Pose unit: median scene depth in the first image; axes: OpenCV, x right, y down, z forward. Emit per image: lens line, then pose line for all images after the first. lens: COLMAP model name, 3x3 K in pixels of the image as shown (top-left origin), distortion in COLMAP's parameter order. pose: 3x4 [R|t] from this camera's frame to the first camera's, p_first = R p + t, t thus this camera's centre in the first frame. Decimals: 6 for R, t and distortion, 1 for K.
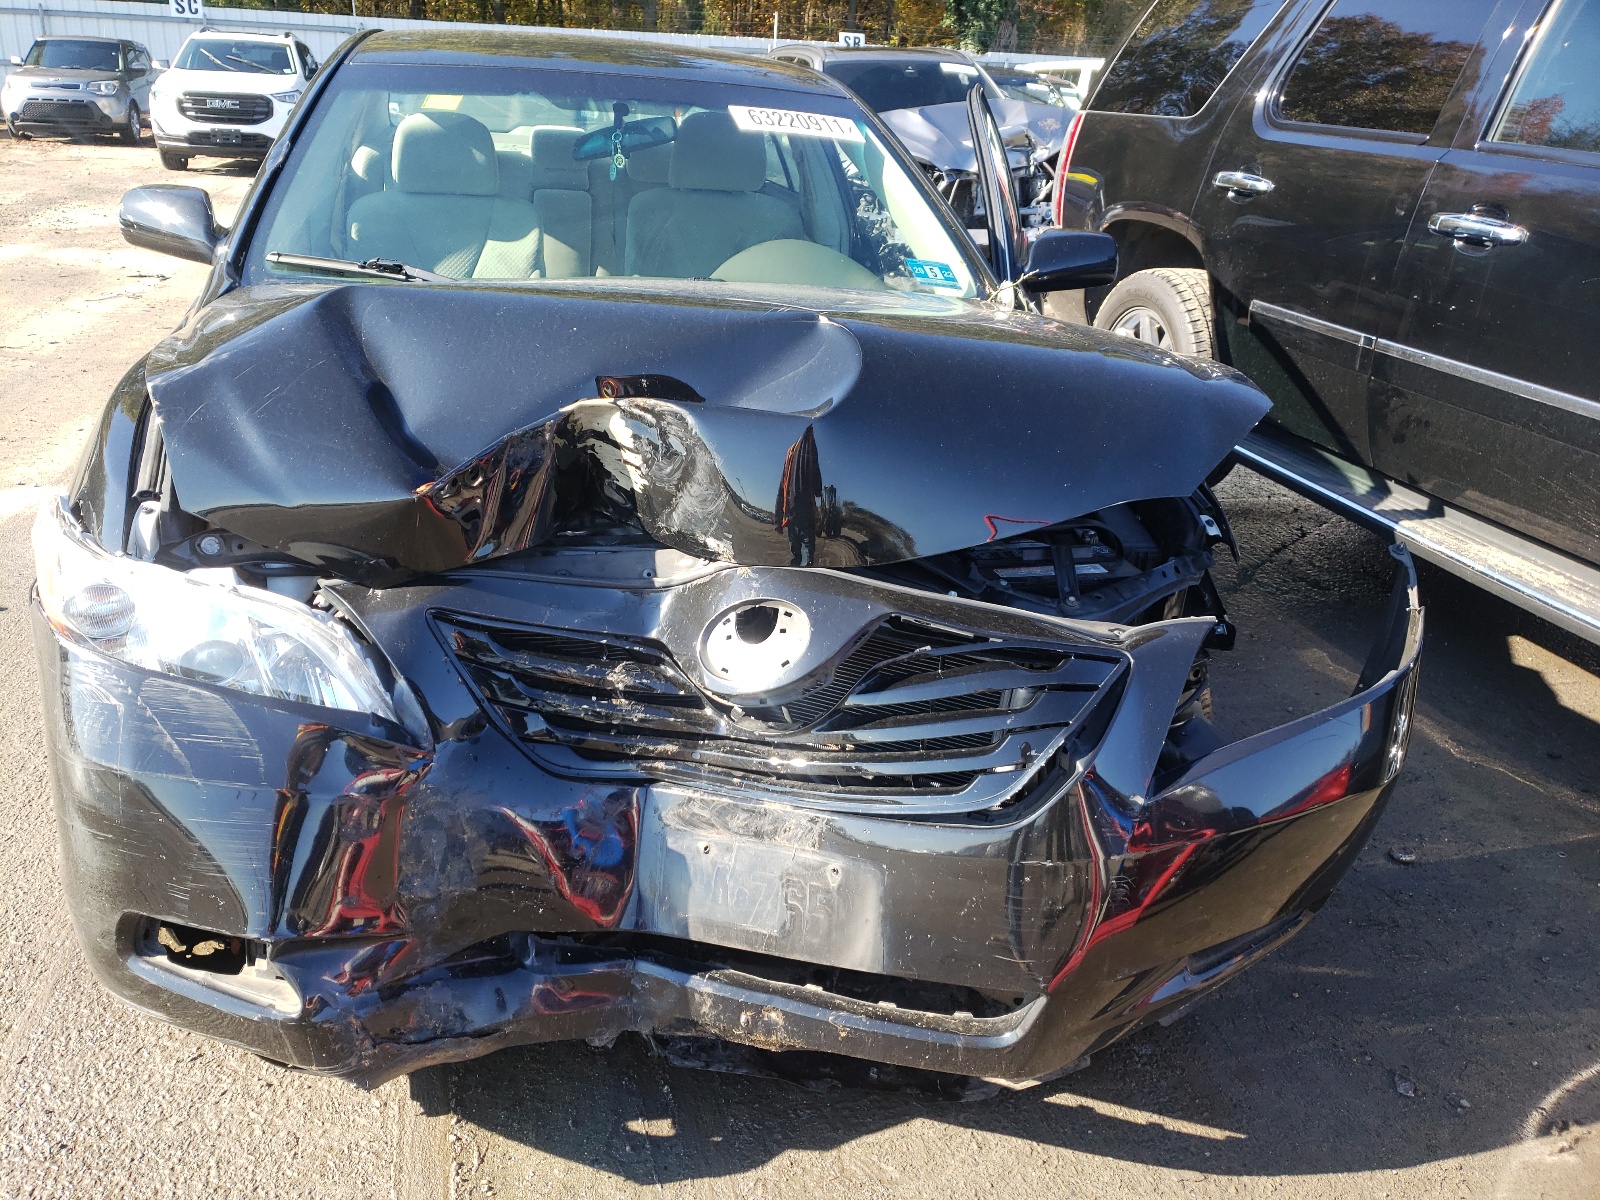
lens RADIAL K [[1212.5, 0, 800.0], [0, 1212.5, 600.0], [0, 0, 1]] dist [0.117456, -0.237366]
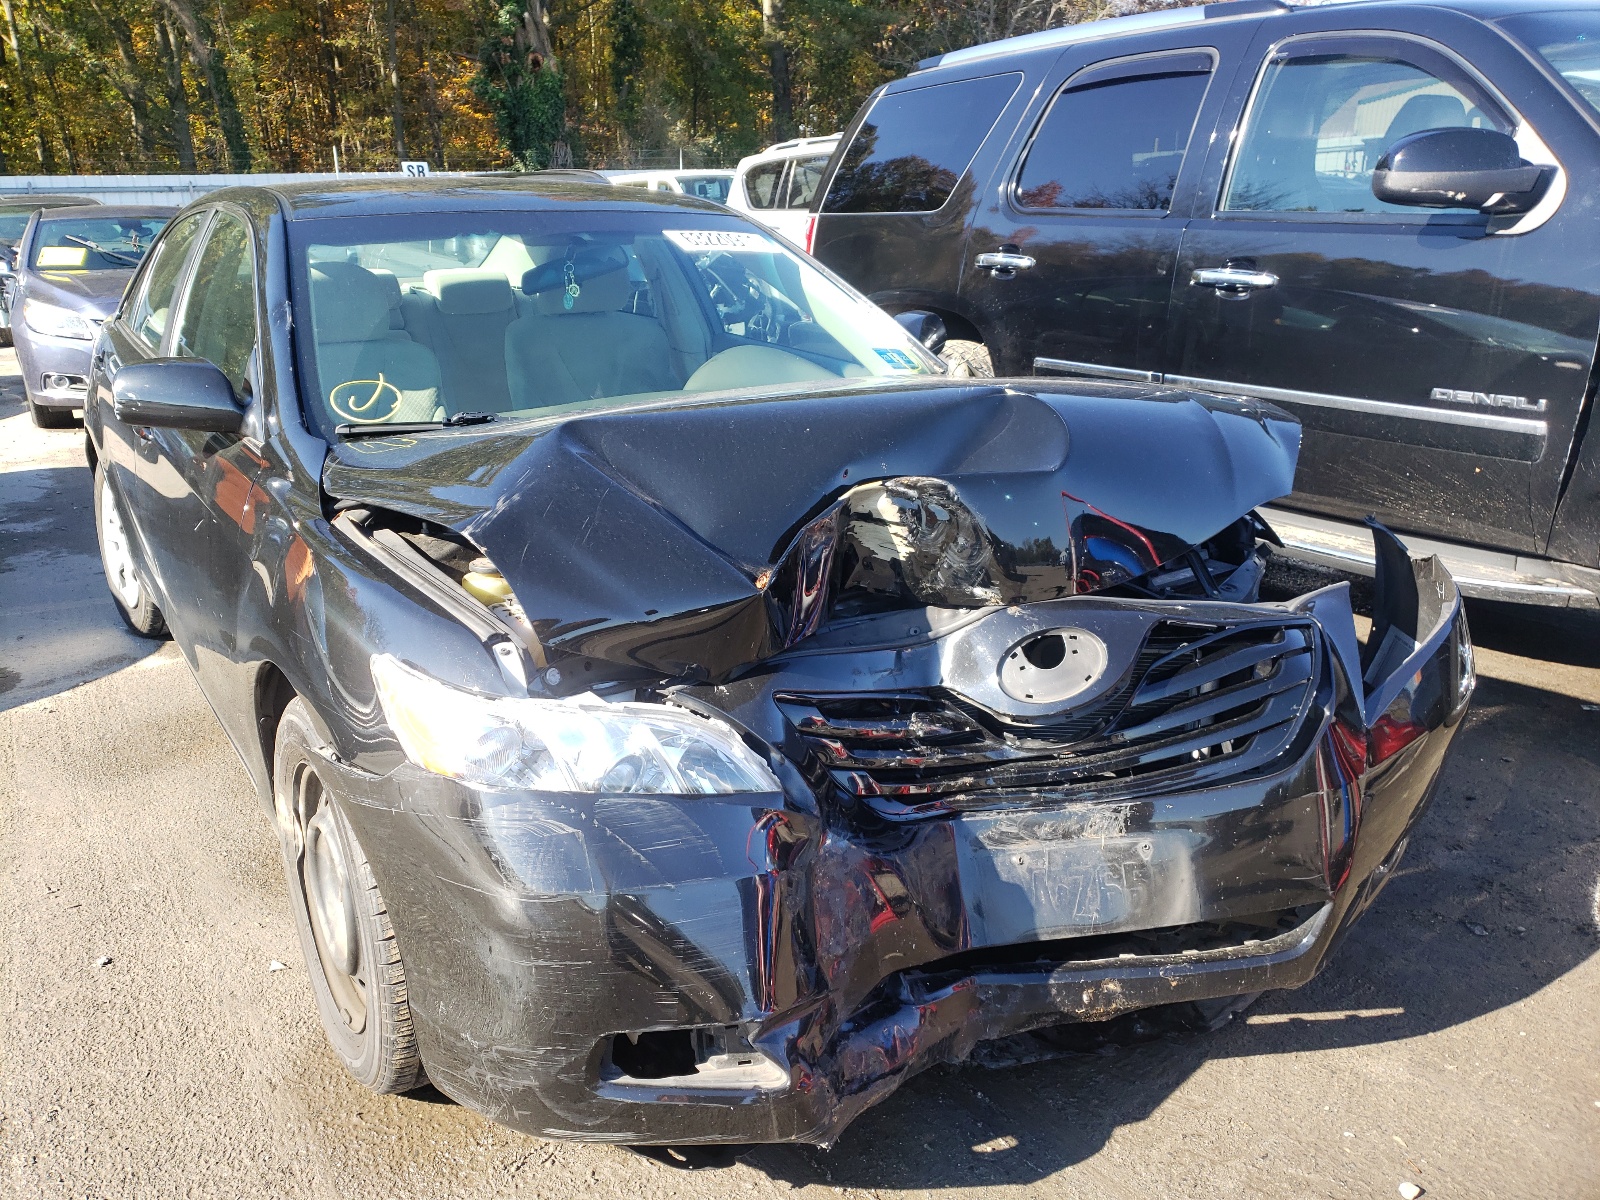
lens RADIAL K [[1210.1, 0, 800.0], [0, 1210.1, 600.0], [0, 0, 1]] dist [-0.005780, -0.001127]
pose [[0.939726, -0.169440, 0.296992, -0.565844], [0.191593, 0.980352, -0.046919, -0.018546], [-0.283207, 0.100993, 0.953726, -0.035098]]
